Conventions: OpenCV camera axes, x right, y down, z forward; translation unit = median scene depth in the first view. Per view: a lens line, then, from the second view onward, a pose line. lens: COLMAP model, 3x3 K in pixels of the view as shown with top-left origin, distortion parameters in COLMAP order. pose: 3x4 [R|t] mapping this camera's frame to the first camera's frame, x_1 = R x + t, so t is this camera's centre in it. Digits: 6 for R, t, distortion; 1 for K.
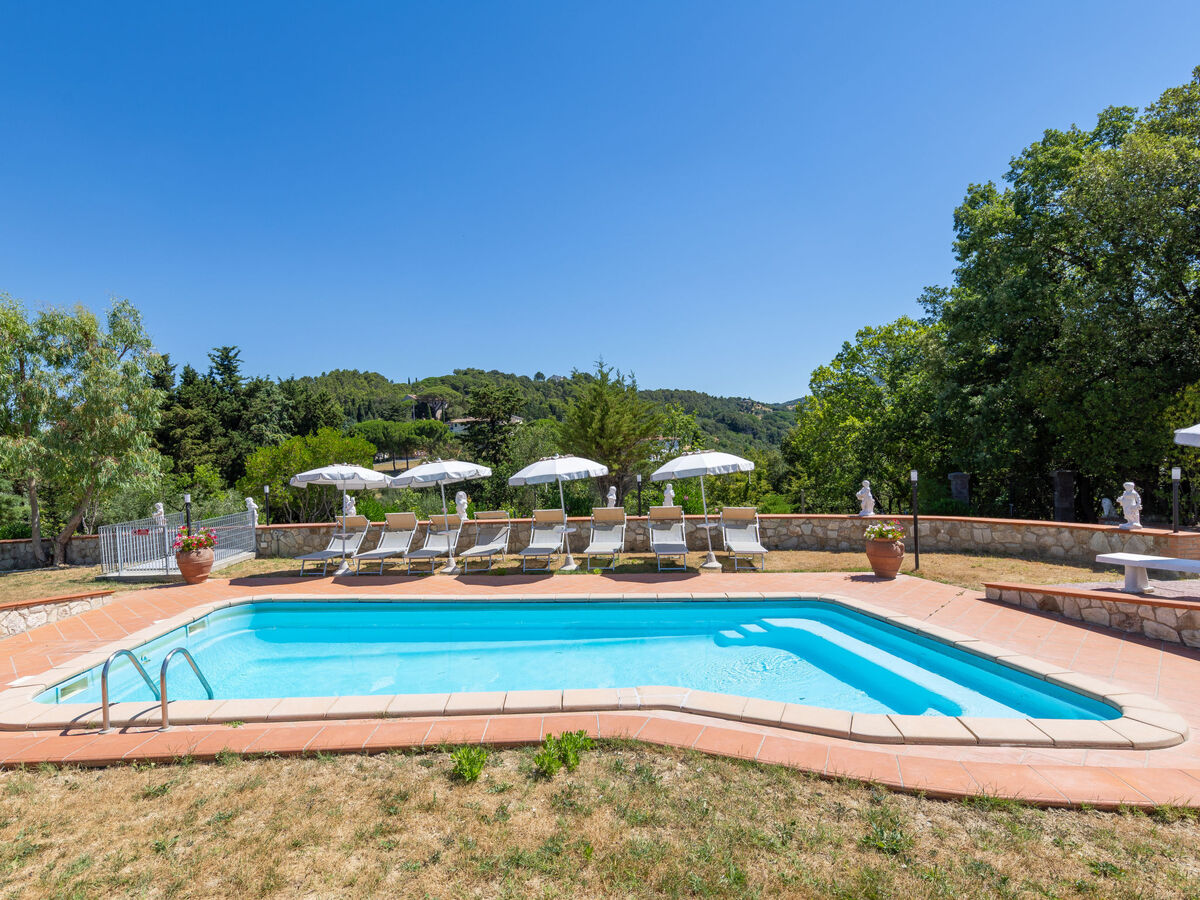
lens RADIAL K [[632.2, 0, 578.1], [0, 632.2, 471.5], [0, 0, 1]] dist [0.001578, -0.000154]
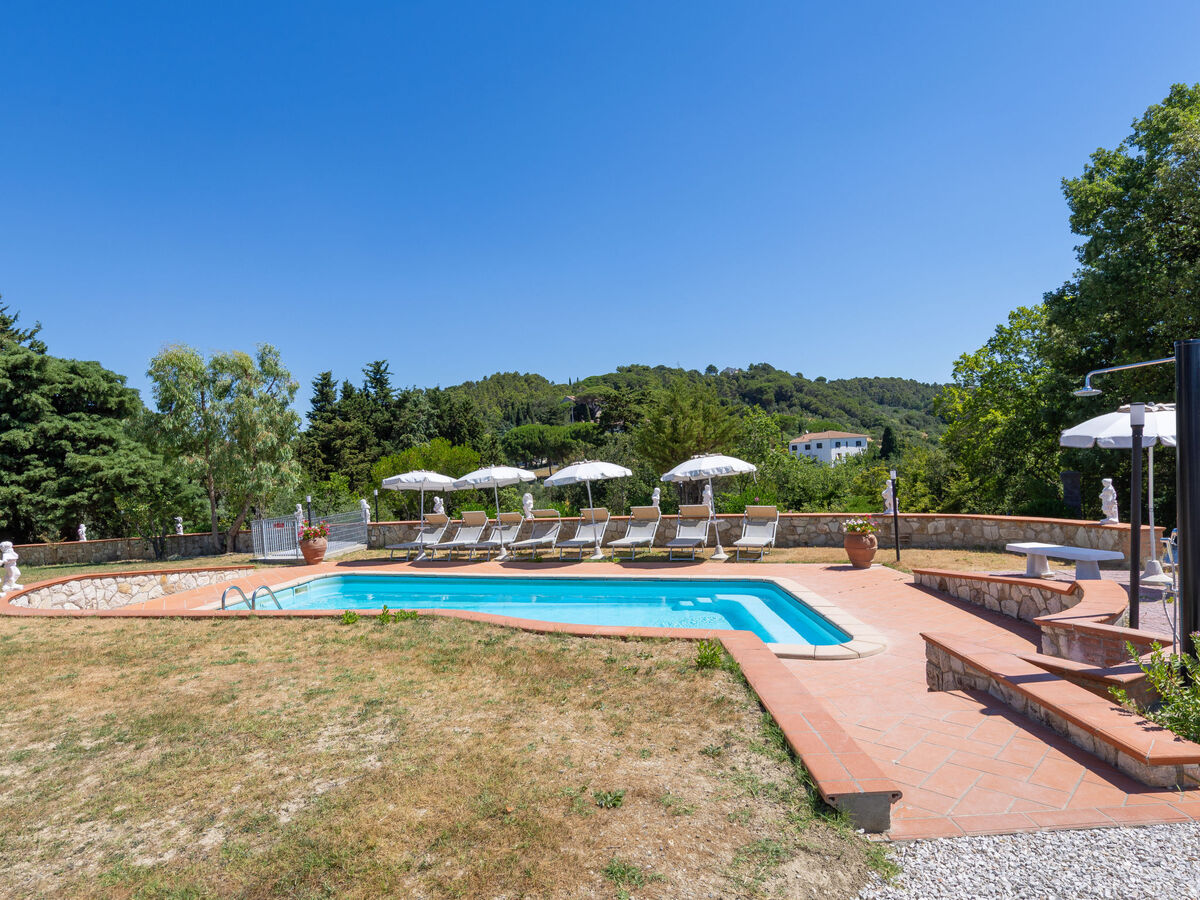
lens RADIAL K [[707.2, 0, 600.1], [0, 707.2, 485.8], [0, 0, 1]] dist [0.002142, -0.000444]
pose [[0.972590, -0.008101, -0.232385, 0.229692], [0.011242, 0.999862, 0.012192, 0.003883], [0.232254, -0.014470, 0.972548, -0.204044]]
